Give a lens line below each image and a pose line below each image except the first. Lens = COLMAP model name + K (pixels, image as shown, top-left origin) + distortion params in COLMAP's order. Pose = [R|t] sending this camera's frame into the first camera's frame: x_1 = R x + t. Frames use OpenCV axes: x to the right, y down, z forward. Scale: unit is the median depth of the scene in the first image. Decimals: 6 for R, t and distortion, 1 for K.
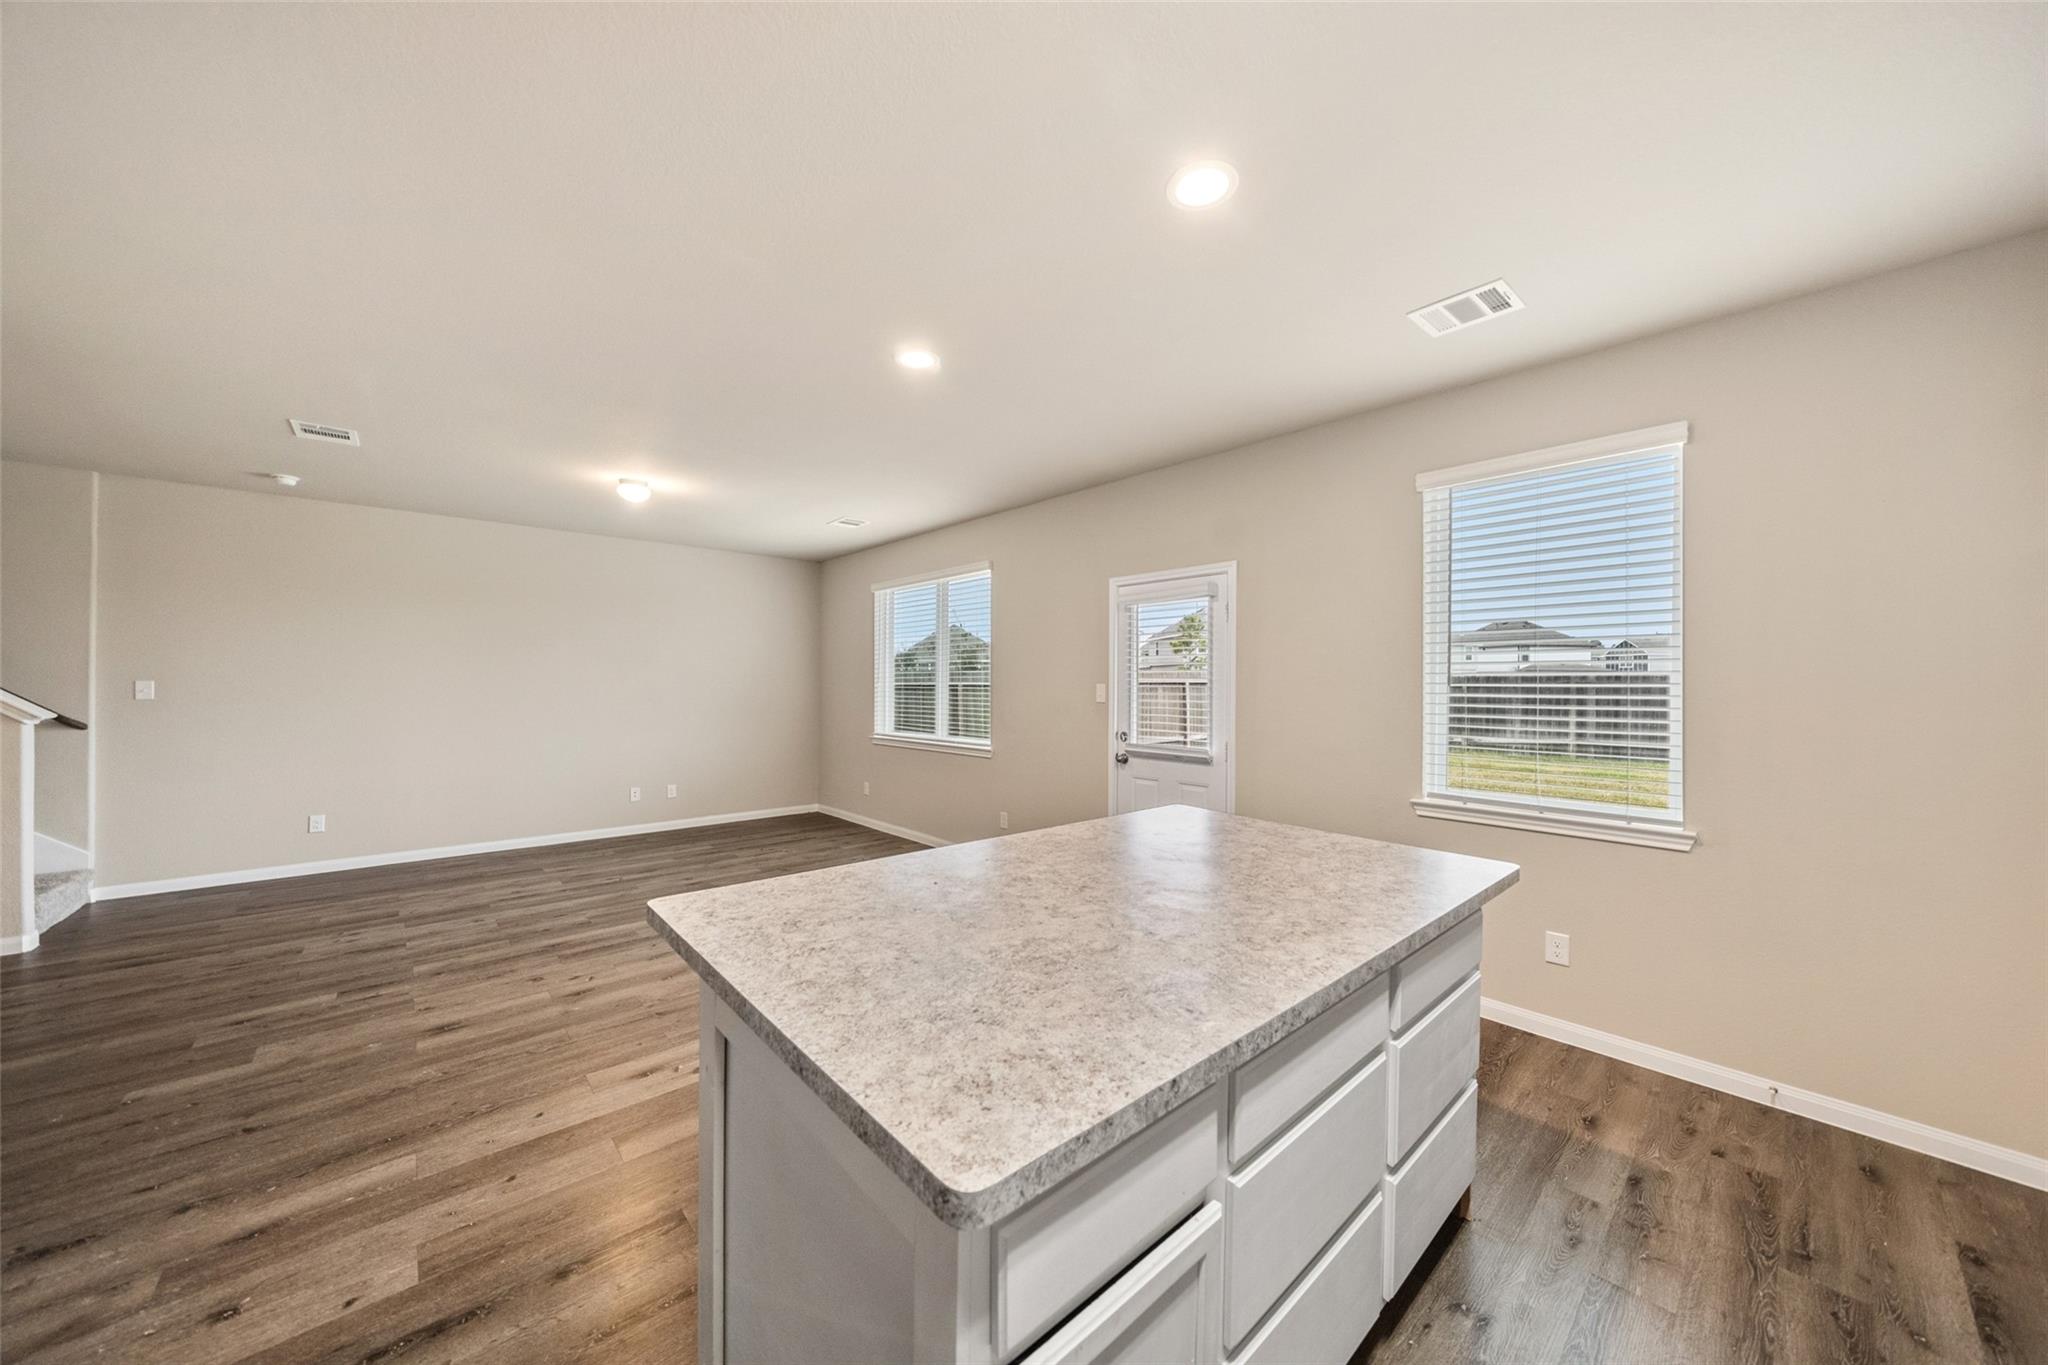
lens RADIAL K [[705.8, 0, 1025.6], [0, 705.8, 683.9], [0, 0, 1]] dist [-0.005944, 0.000357]
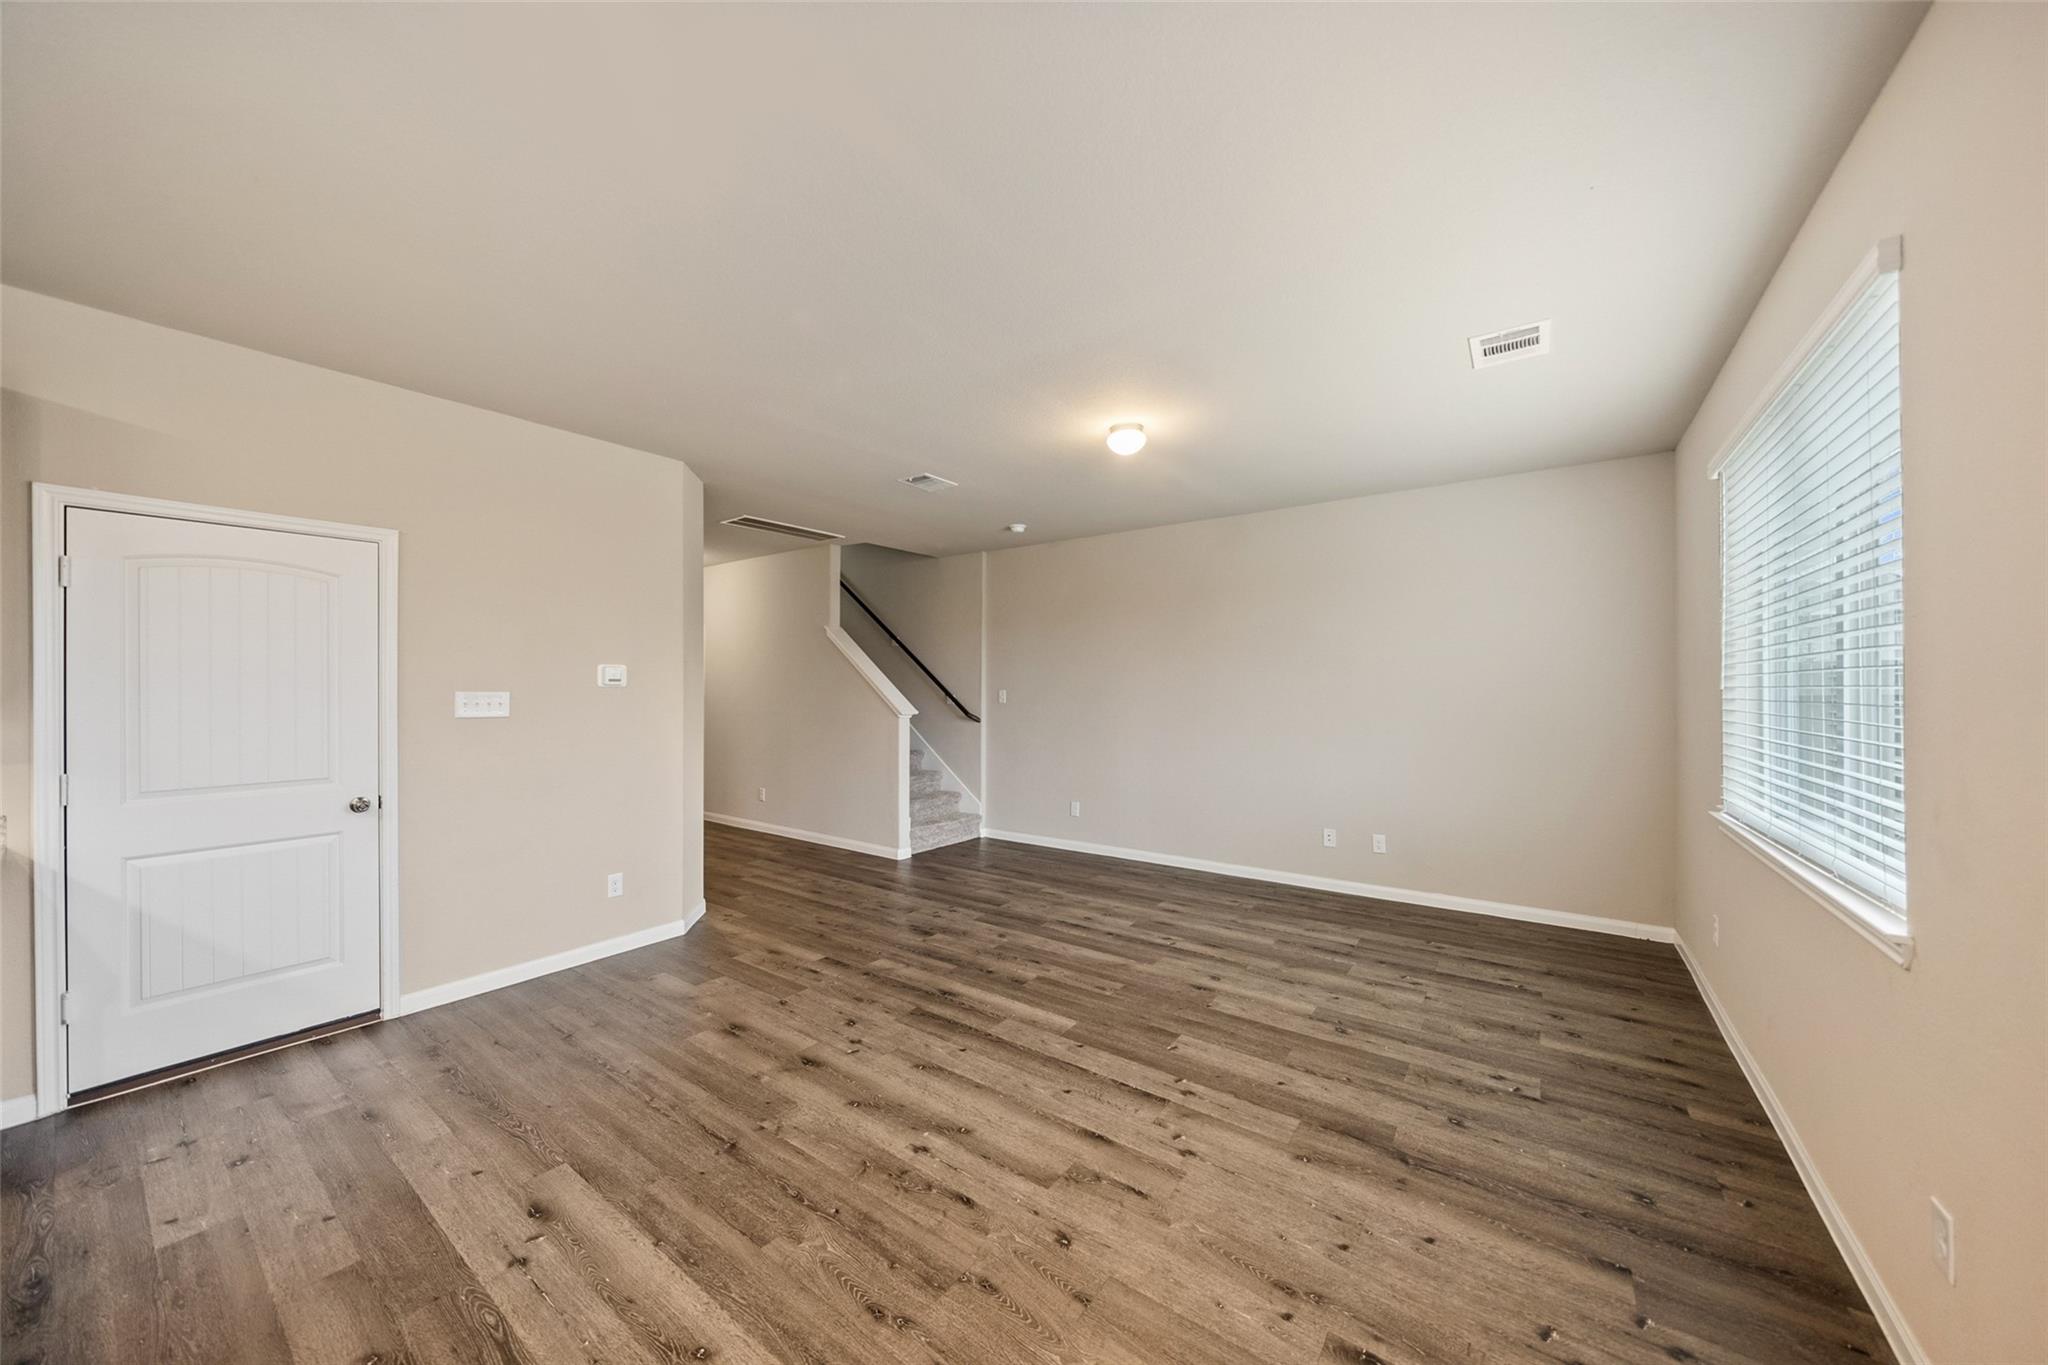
lens RADIAL K [[705.8, 0, 1025.6], [0, 705.8, 683.9], [0, 0, 1]] dist [-0.005944, 0.000357]
pose [[0.209322, -0.011133, -0.977783, 0.215255], [0.002639, 0.999938, -0.010821, -0.001827], [0.977843, -0.000316, 0.209338, 0.942359]]
